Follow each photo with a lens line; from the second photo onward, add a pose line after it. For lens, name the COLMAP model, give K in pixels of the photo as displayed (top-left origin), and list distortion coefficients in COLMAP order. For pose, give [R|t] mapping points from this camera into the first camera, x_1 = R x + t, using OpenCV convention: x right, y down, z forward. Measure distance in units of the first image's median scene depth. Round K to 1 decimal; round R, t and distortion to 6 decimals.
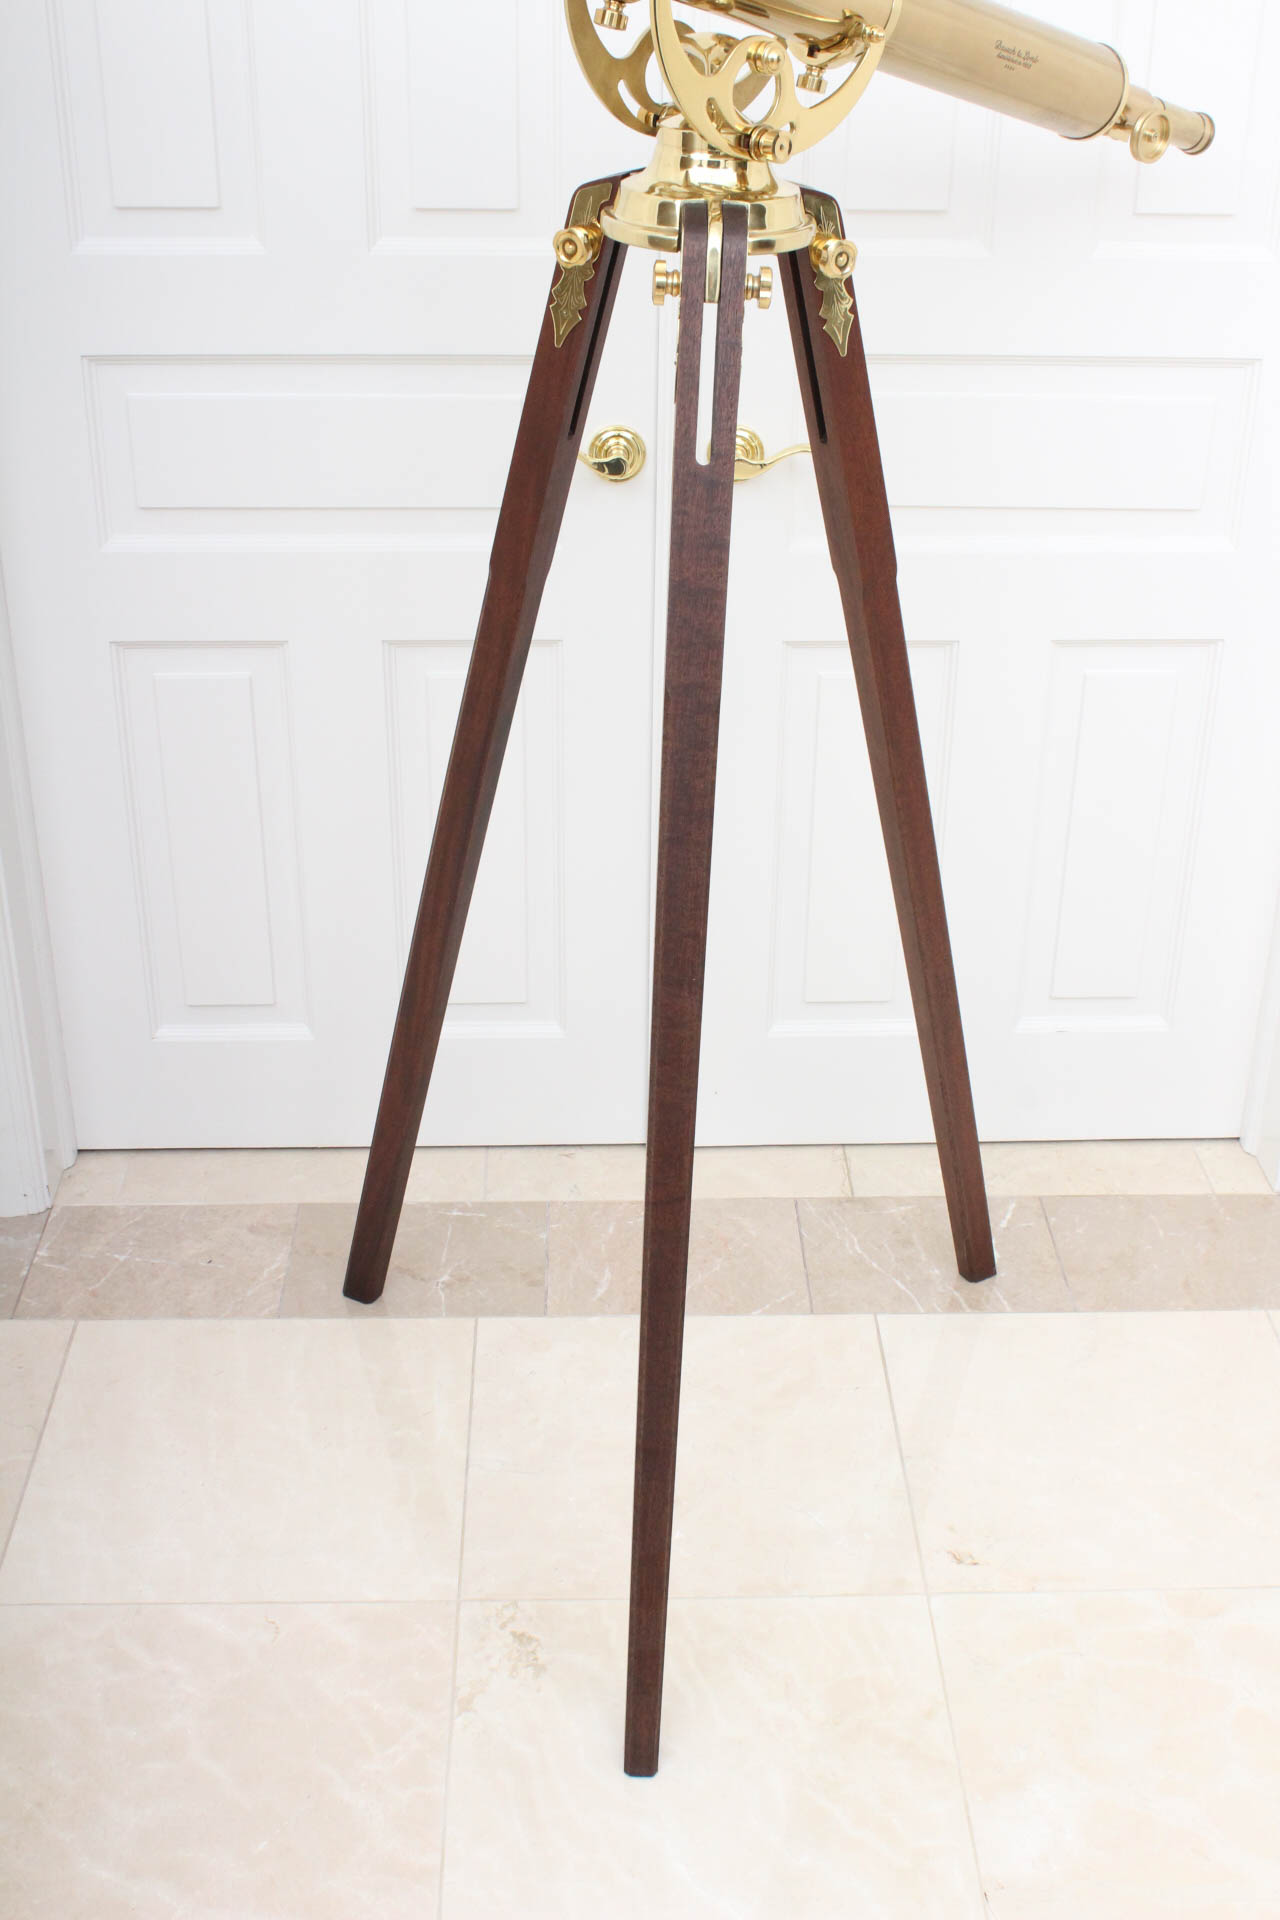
lens RADIAL K [[2239.3, 0, 649.3], [0, 2239.3, 957.0], [0, 0, 1]] dist [-0.034329, 0.000000]
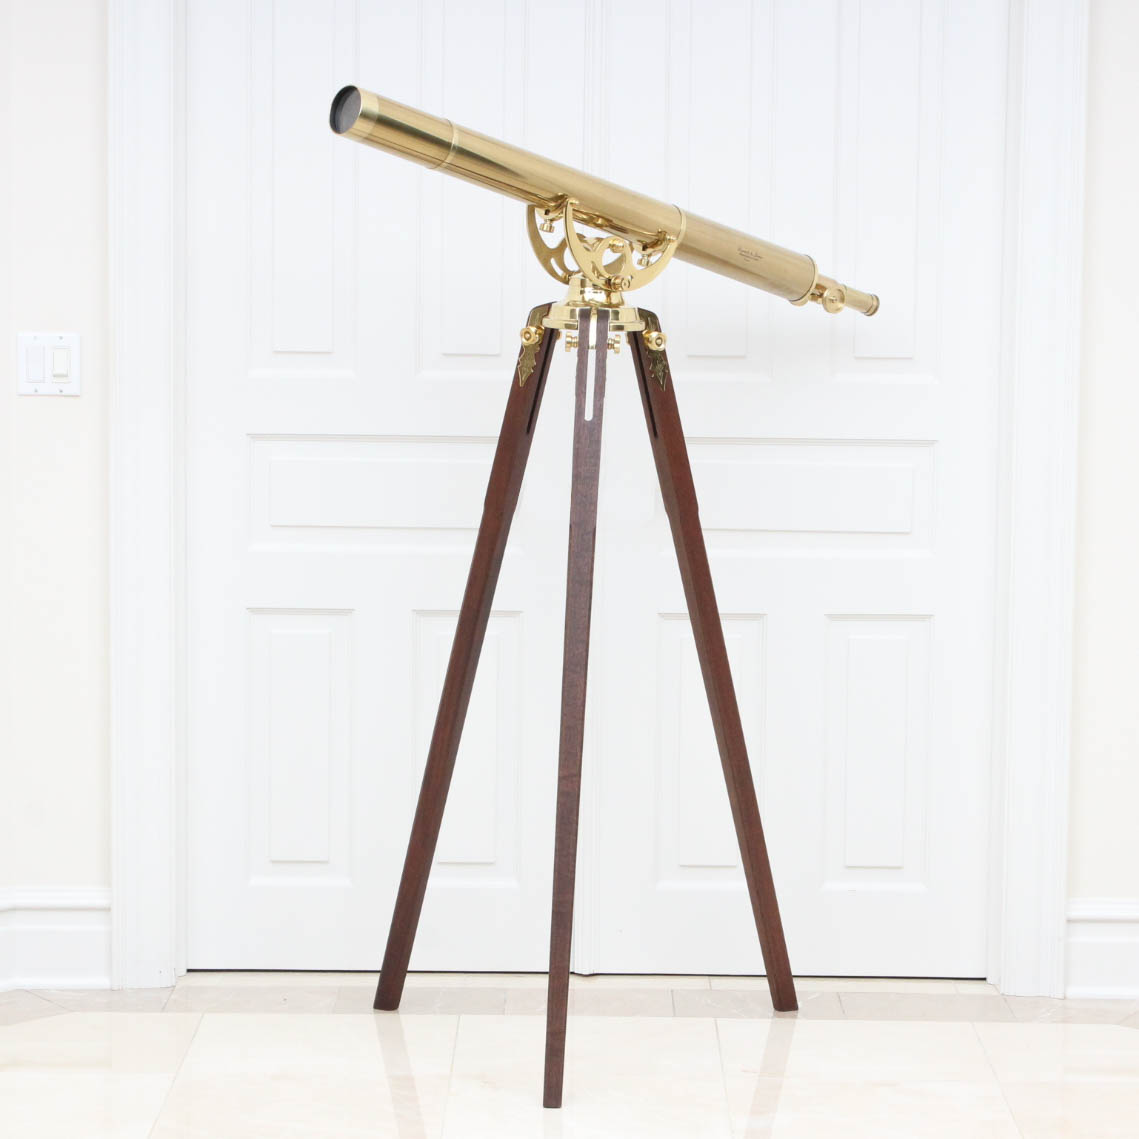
lens RADIAL K [[3028.3, 0, 610.3], [0, 3028.3, 608.3], [0, 0, 1]] dist [0.180320, 0.000000]
pose [[0.999896, 0.004479, -0.013691, 0.071825], [-0.008717, 0.944804, -0.327520, 0.753658], [0.011468, 0.327605, 0.944745, -1.411007]]
